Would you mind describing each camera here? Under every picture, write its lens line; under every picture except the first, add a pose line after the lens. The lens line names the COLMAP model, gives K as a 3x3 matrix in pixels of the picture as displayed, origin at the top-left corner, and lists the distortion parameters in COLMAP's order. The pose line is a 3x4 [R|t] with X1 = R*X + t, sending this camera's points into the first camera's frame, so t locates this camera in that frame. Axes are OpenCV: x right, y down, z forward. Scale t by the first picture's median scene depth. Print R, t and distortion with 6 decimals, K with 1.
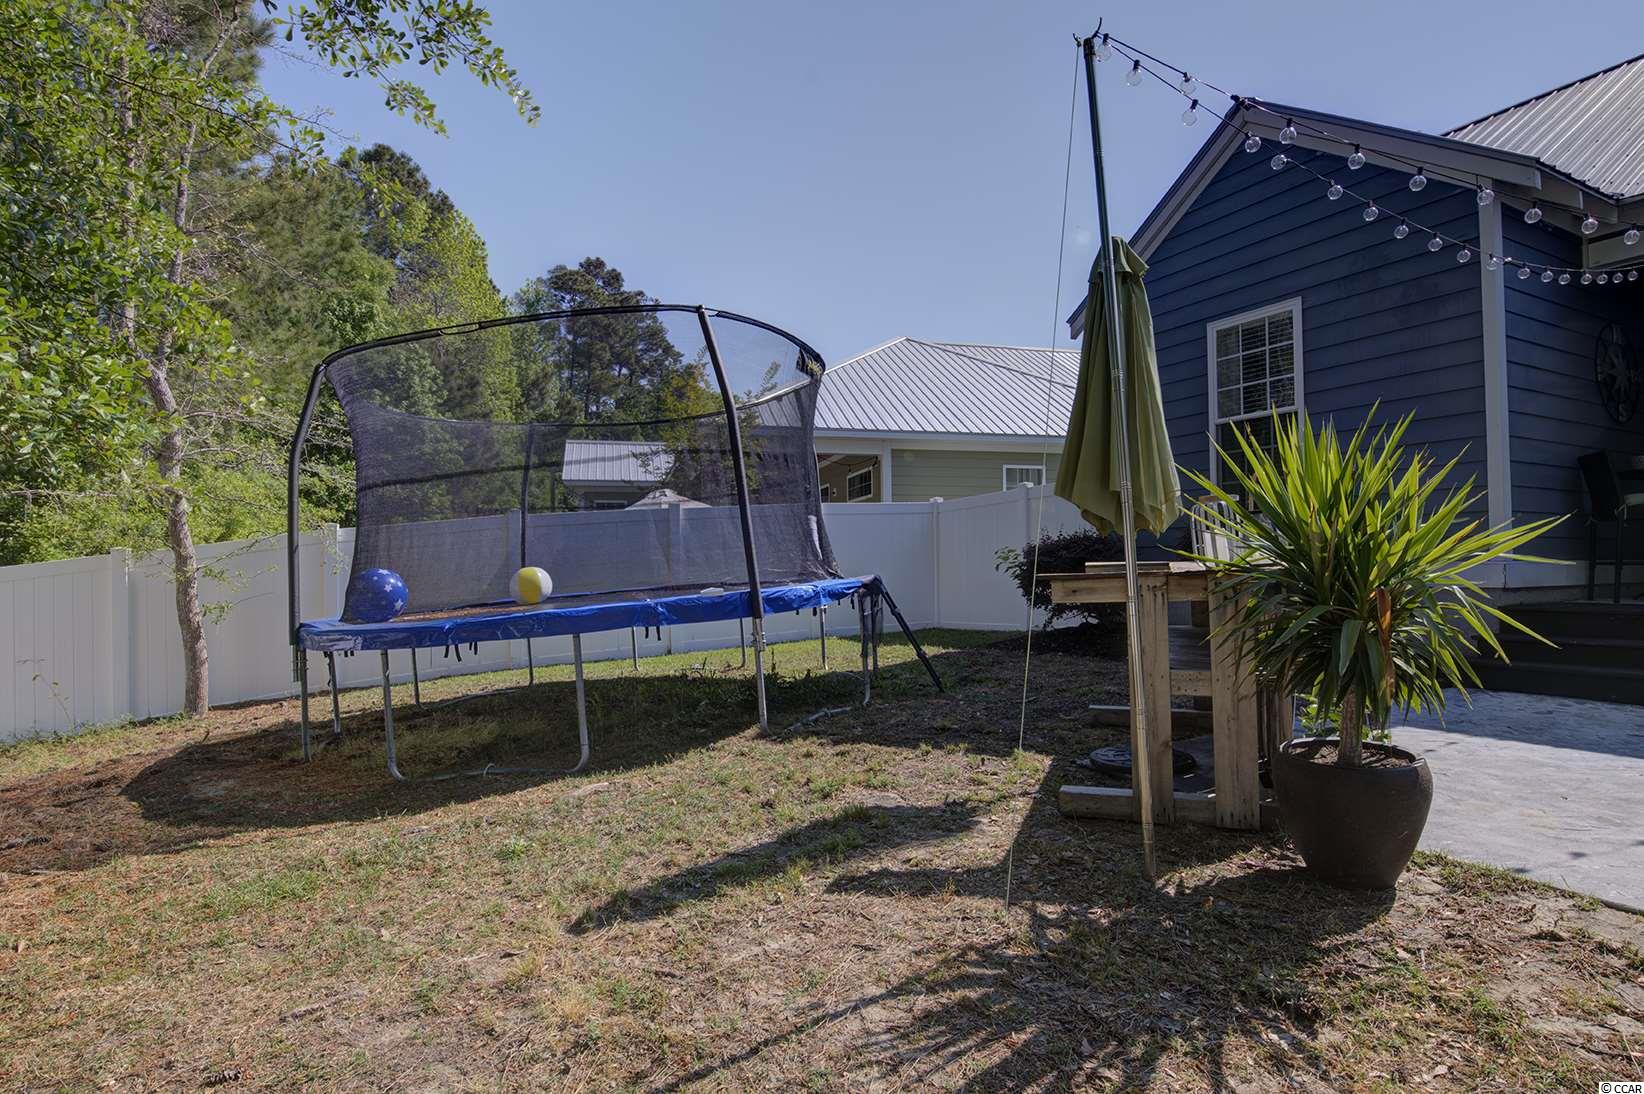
lens RADIAL K [[869.0, 0, 830.0], [0, 869.0, 549.0], [0, 0, 1]] dist [-0.000990, -0.009599]
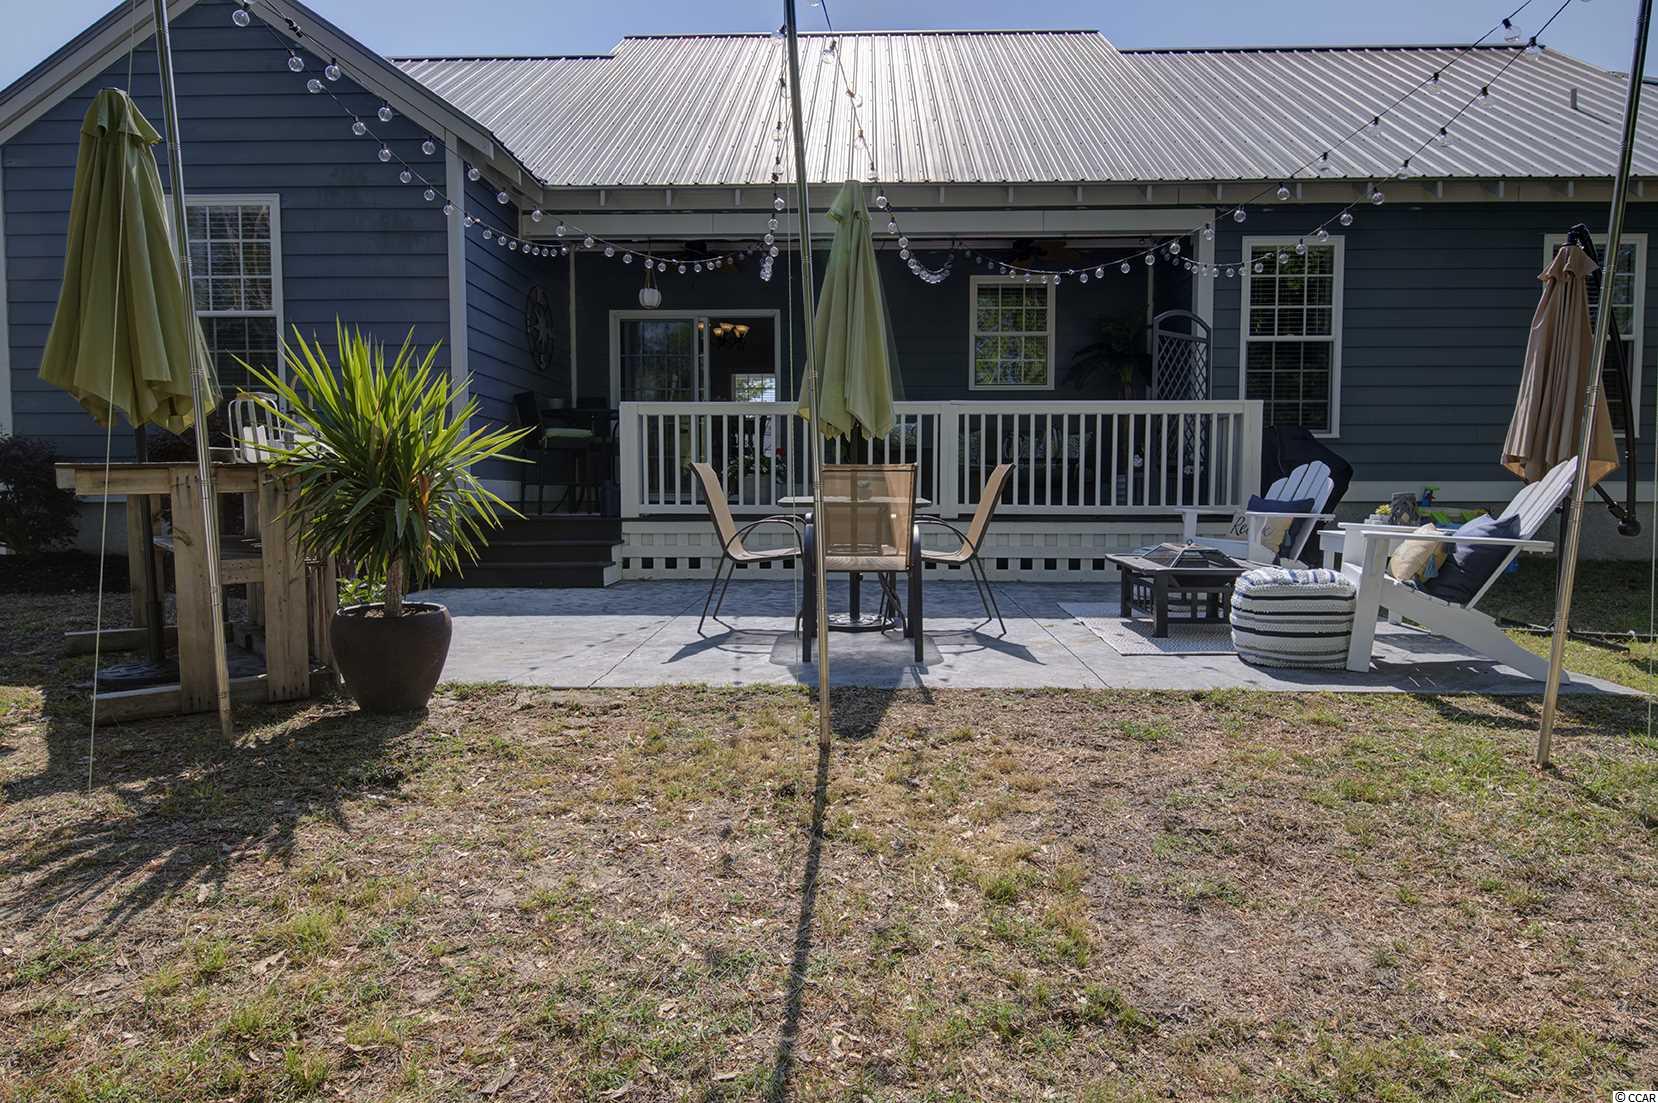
lens RADIAL K [[995.6, 0, 837.7], [0, 995.6, 548.9], [0, 0, 1]] dist [0.005176, -0.002531]
pose [[0.504904, -0.038209, 0.862330, -0.297812], [-0.022561, 0.998094, 0.057434, 0.049884], [-0.862881, -0.048453, 0.503079, -0.257102]]
